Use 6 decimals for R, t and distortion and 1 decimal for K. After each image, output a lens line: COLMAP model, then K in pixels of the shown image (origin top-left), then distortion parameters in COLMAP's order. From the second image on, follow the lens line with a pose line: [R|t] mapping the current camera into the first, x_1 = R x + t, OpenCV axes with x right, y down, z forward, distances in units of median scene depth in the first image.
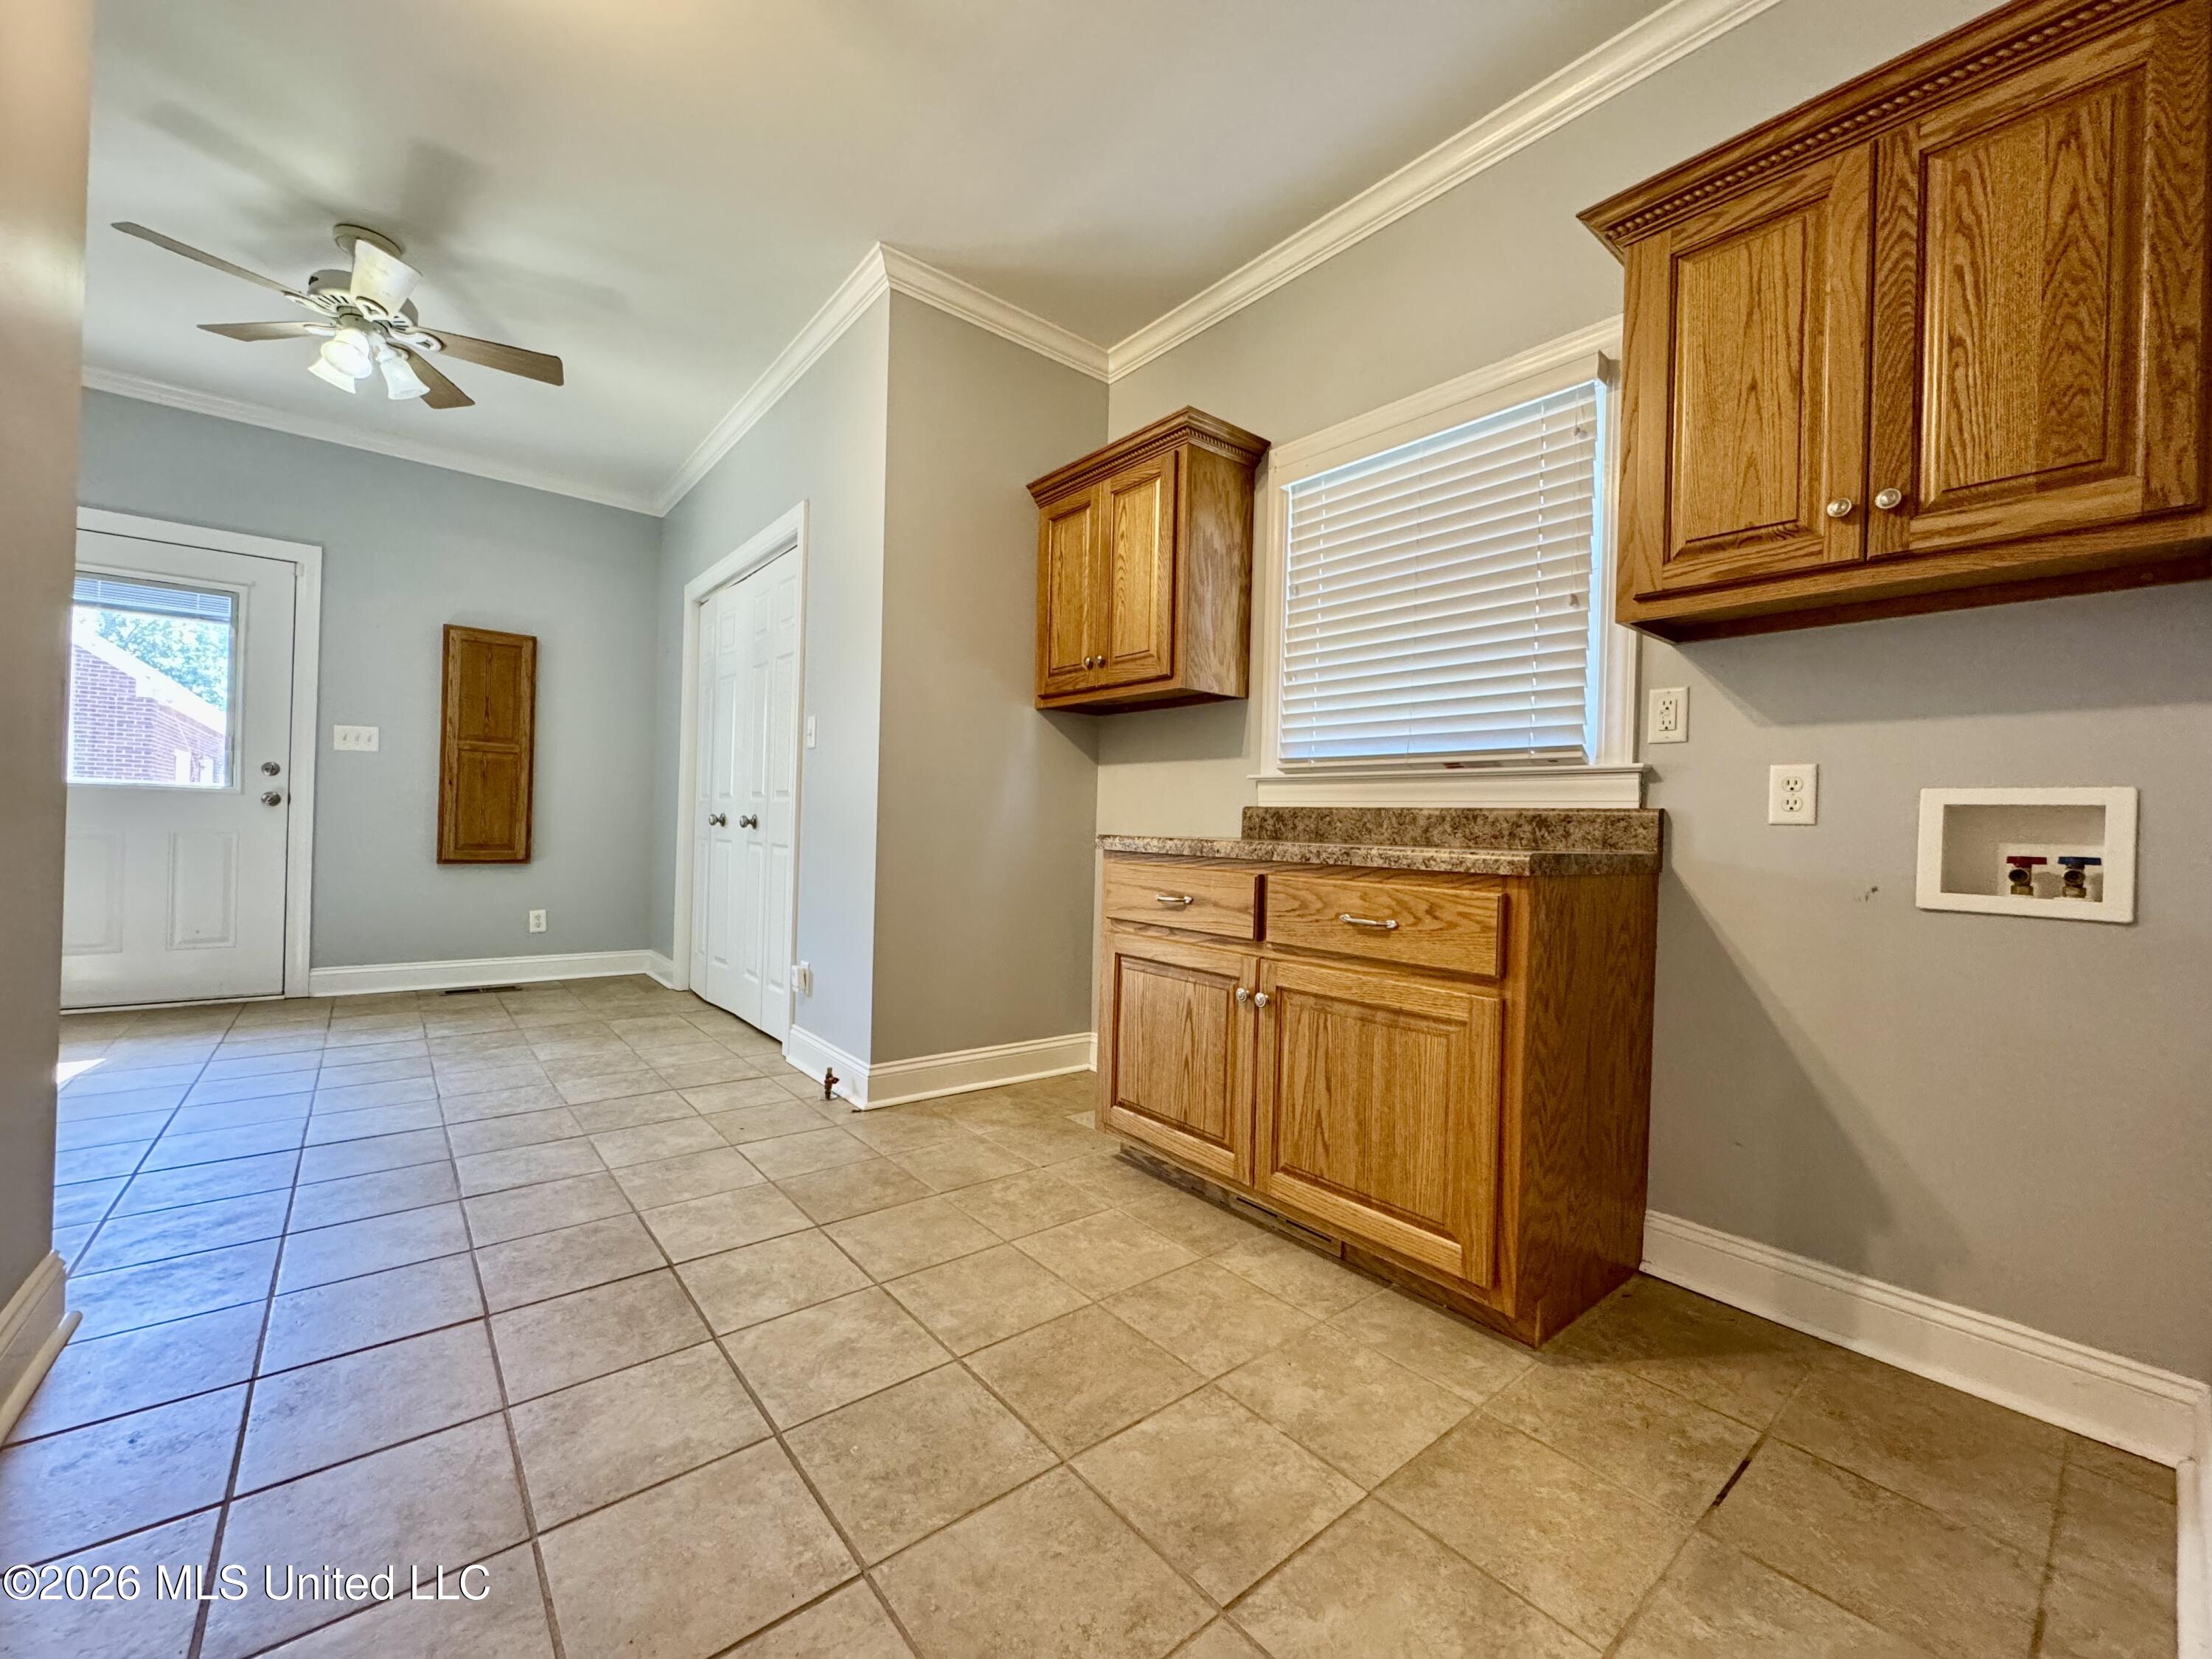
lens RADIAL K [[879.4, 0, 1106.6], [0, 879.4, 826.4], [0, 0, 1]] dist [-0.003276, -0.002422]
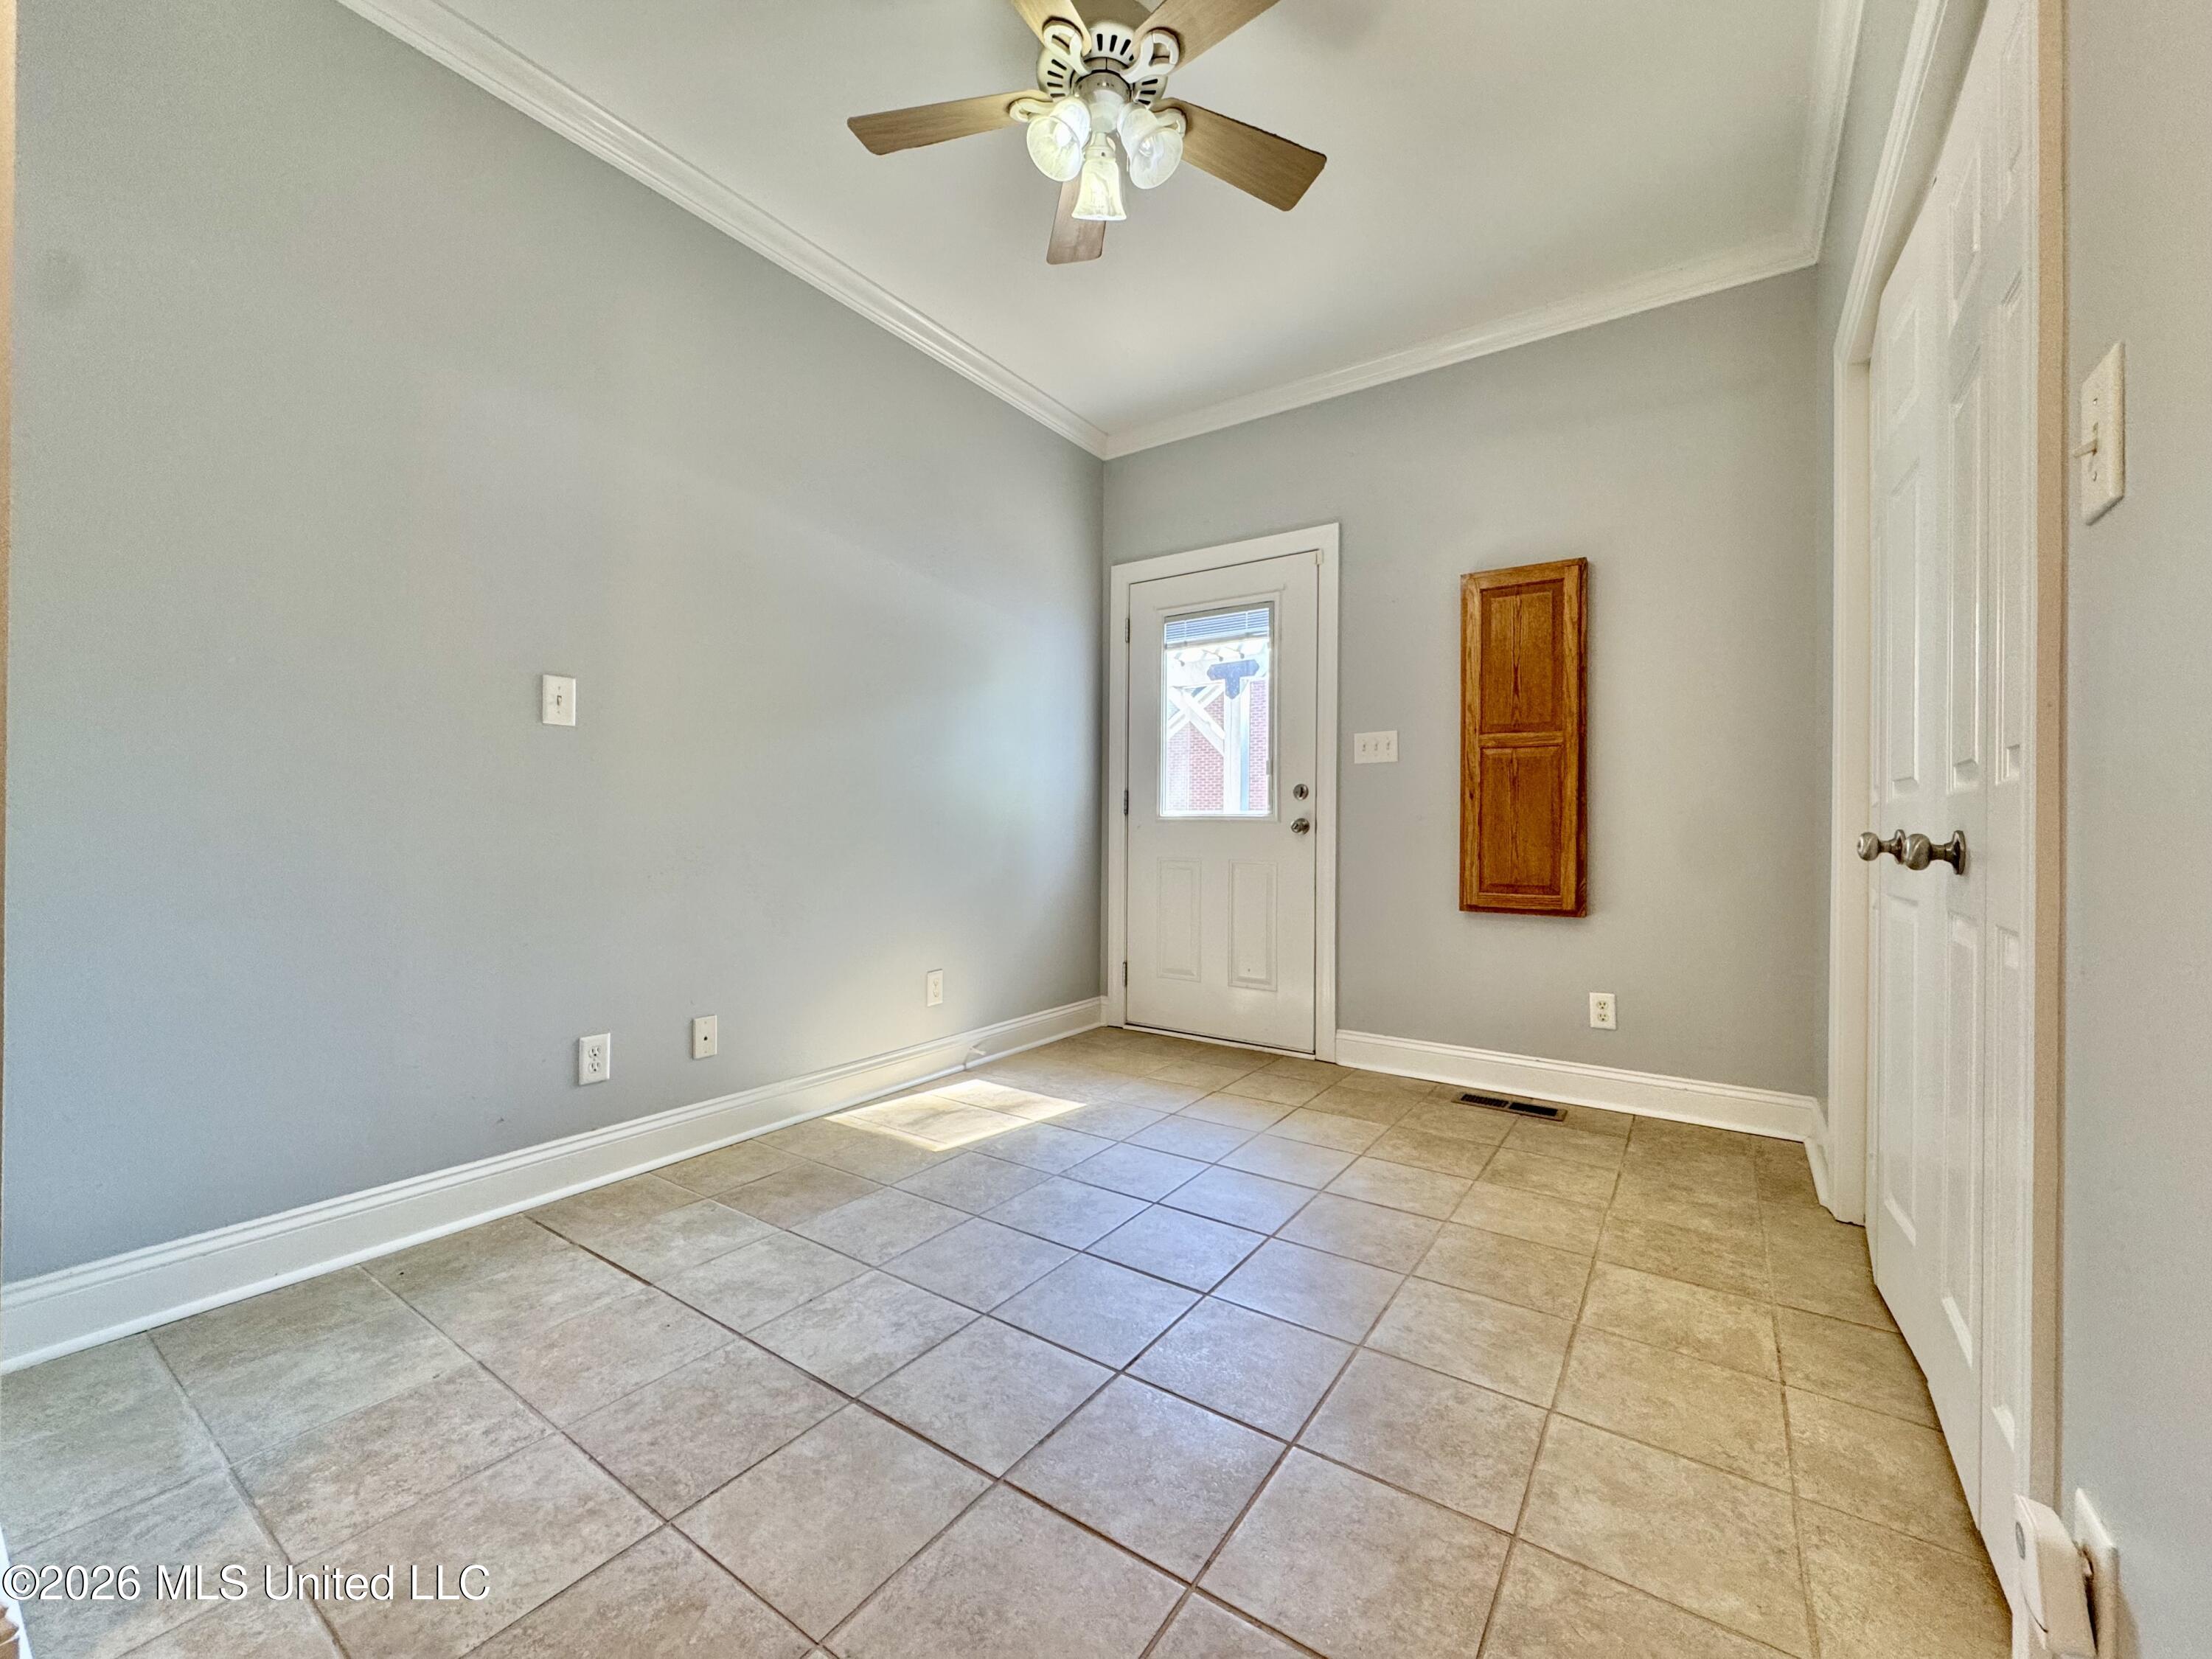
lens RADIAL K [[879.4, 0, 1113.8], [0, 879.4, 825.0], [0, 0, 1]] dist [-0.003276, -0.002422]
pose [[0.272496, -0.033089, -0.961588, -0.147617], [-0.000496, 0.999403, -0.034531, -0.002011], [0.962157, 0.009887, 0.272317, 0.526085]]
